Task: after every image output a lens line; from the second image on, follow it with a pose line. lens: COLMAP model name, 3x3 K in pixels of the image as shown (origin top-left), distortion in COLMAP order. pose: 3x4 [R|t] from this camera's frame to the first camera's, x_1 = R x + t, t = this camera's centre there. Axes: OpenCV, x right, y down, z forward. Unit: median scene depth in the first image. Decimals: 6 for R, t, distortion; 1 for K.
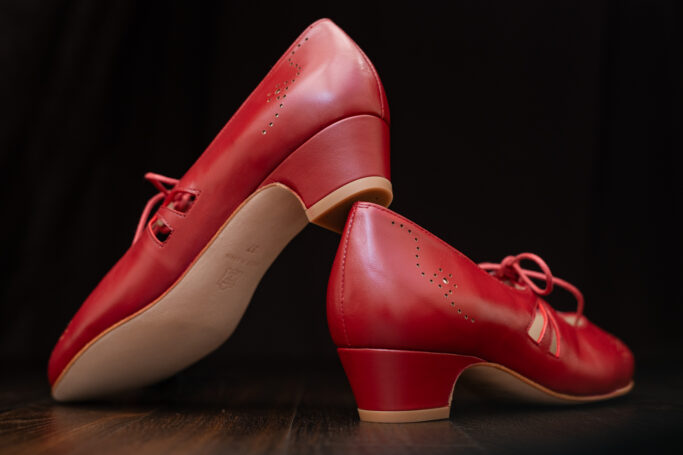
lens RADIAL K [[1025.6, 0, 343.3], [0, 1025.6, 227.6], [0, 0, 1]] dist [-0.052828, 0.000000]
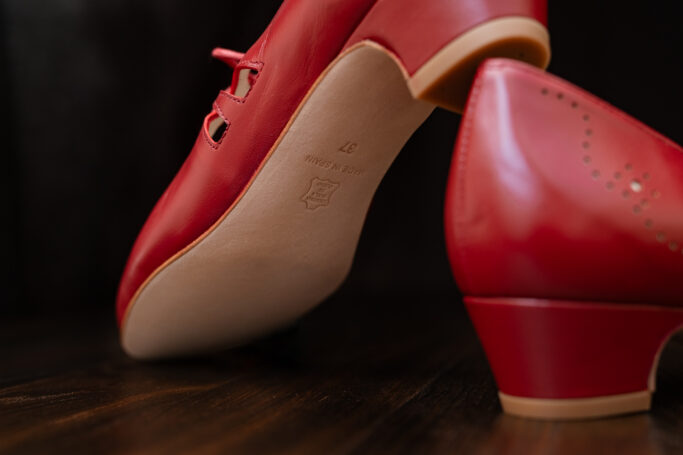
lens RADIAL K [[1025.6, 0, 338.3], [0, 1025.6, 226.5], [0, 0, 1]] dist [-0.052828, 0.000000]
pose [[0.968439, -0.018375, -0.248574, 0.075852], [0.036289, 0.997047, 0.067680, 0.028376], [0.246596, -0.074565, 0.966246, 0.368911]]
